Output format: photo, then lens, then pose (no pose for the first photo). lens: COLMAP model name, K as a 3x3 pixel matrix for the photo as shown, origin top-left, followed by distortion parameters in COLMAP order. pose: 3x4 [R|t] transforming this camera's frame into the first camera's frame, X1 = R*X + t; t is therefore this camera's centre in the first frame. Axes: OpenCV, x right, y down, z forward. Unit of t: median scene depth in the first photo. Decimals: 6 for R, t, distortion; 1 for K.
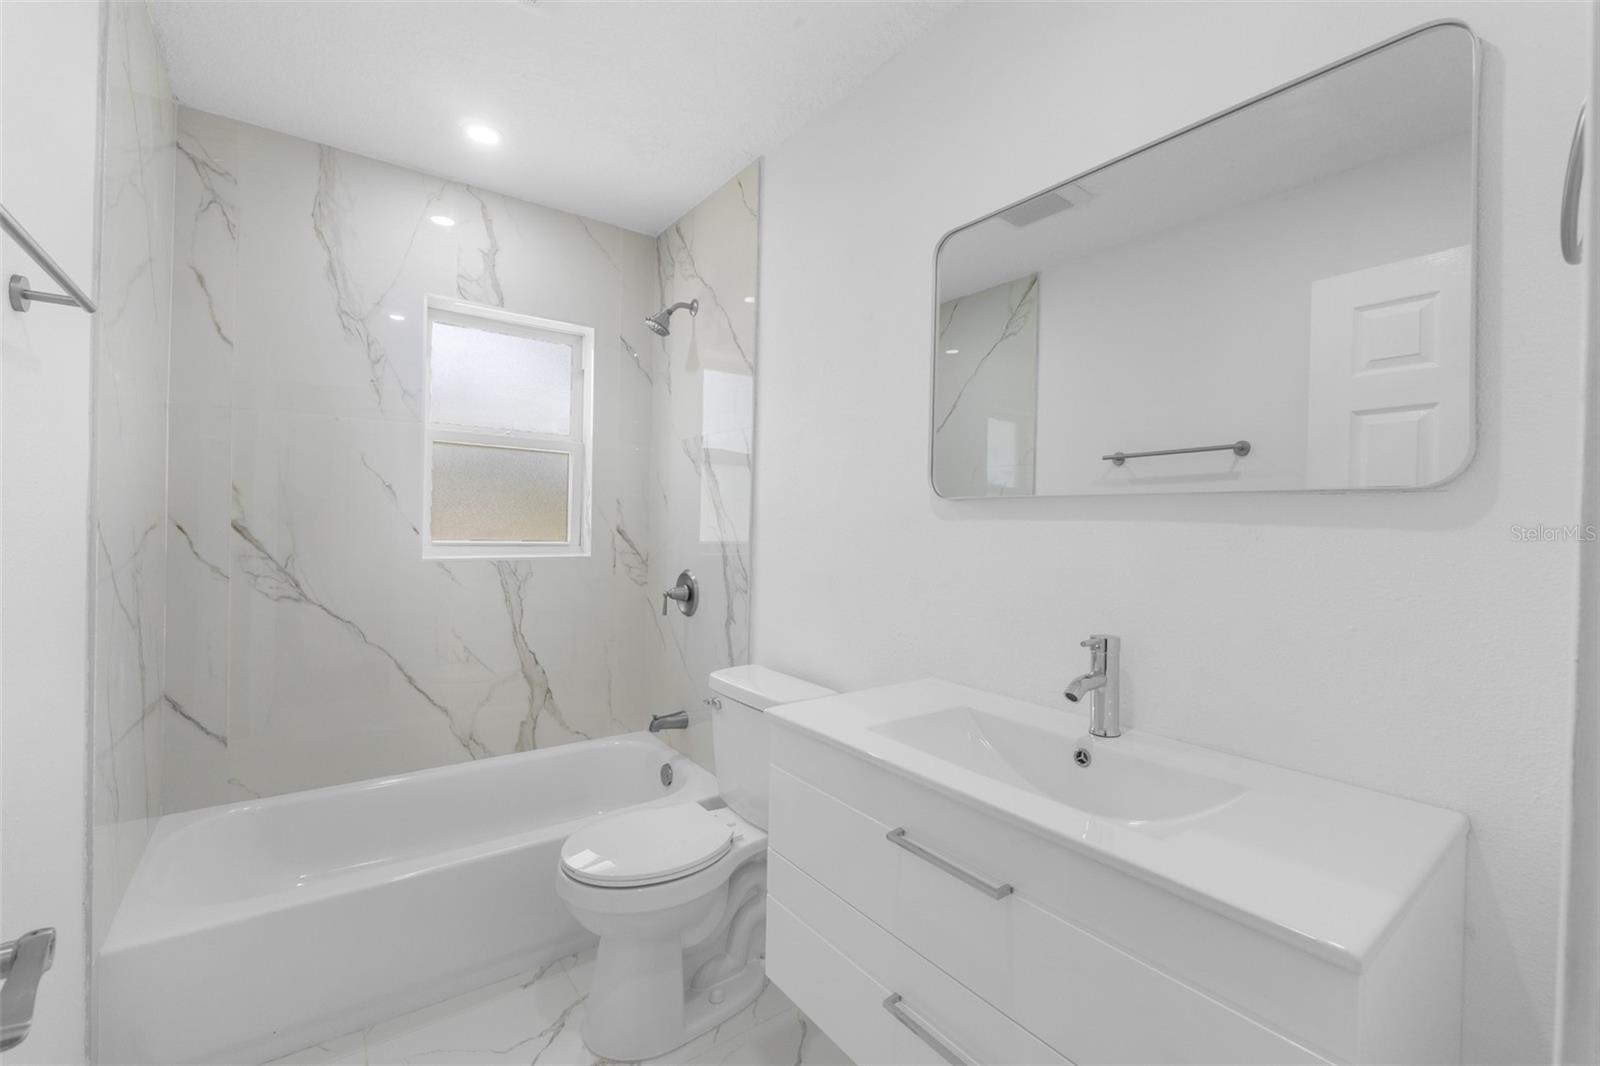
lens RADIAL K [[677.2, 0, 803.1], [0, 677.2, 523.5], [0, 0, 1]] dist [-0.001929, 0.000162]
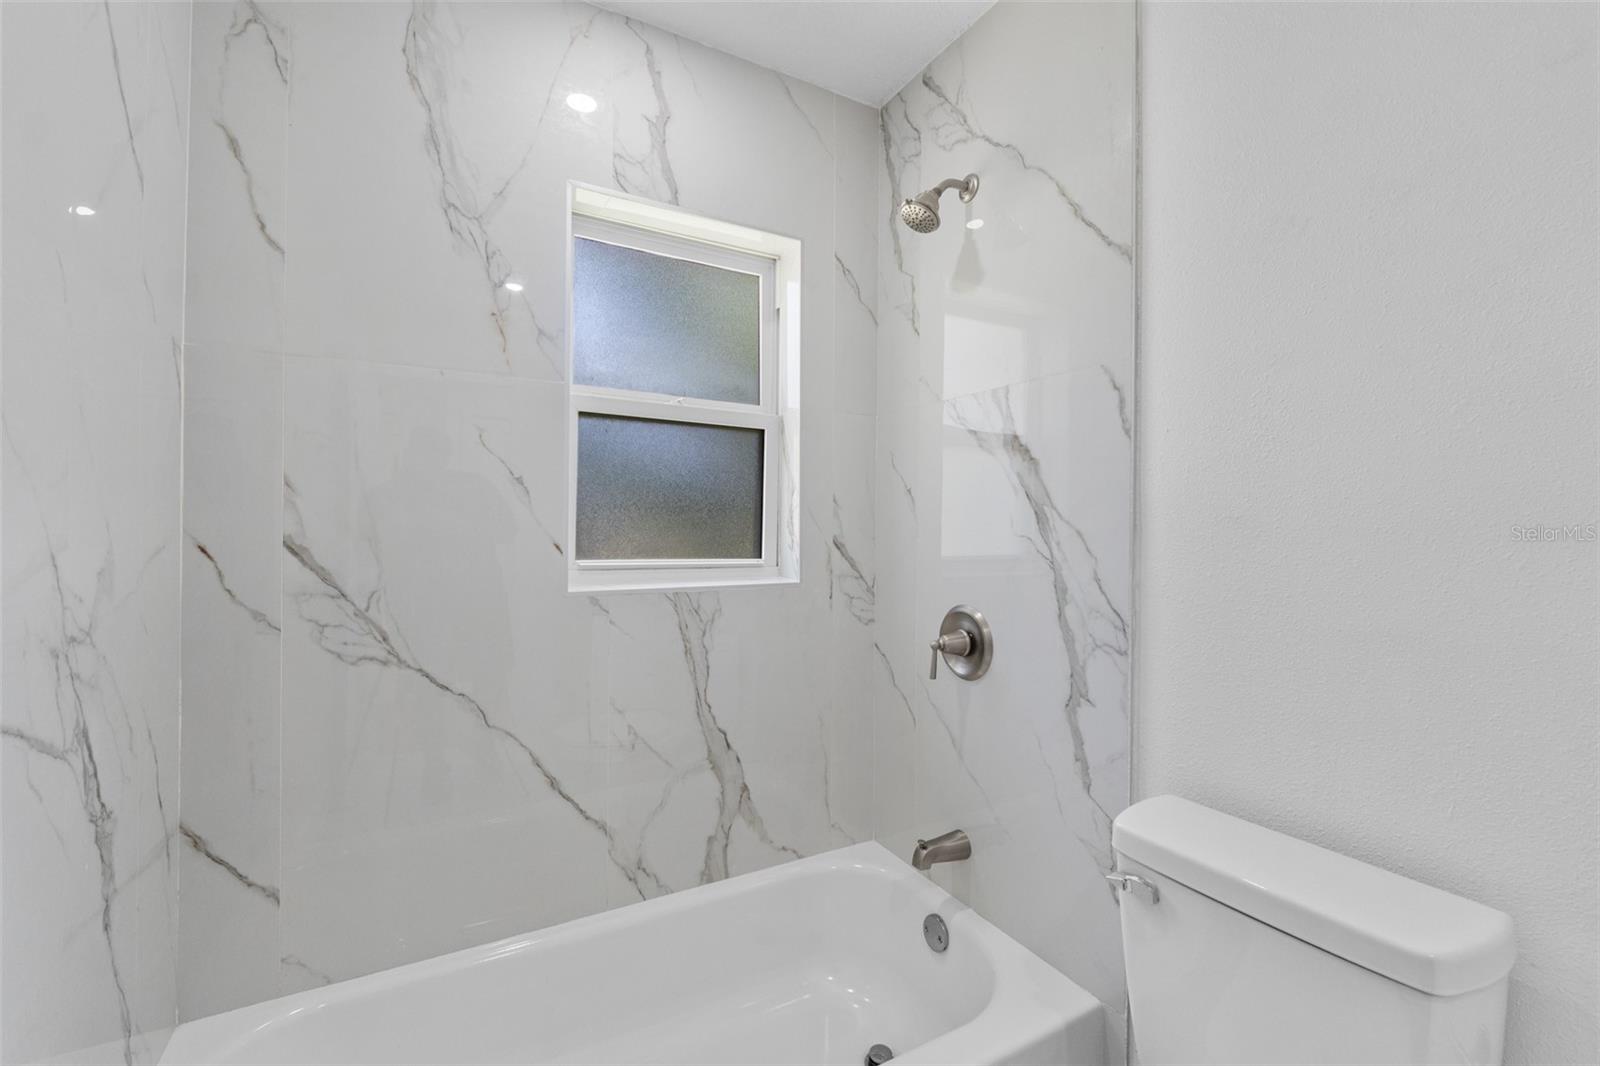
lens RADIAL K [[677.2, 0, 803.1], [0, 677.2, 523.5], [0, 0, 1]] dist [-0.001929, 0.000162]
pose [[0.992134, -0.014637, -0.124320, -0.249583], [0.013378, 0.999850, -0.010955, -0.002626], [0.124461, 0.009206, 0.992182, 0.373449]]
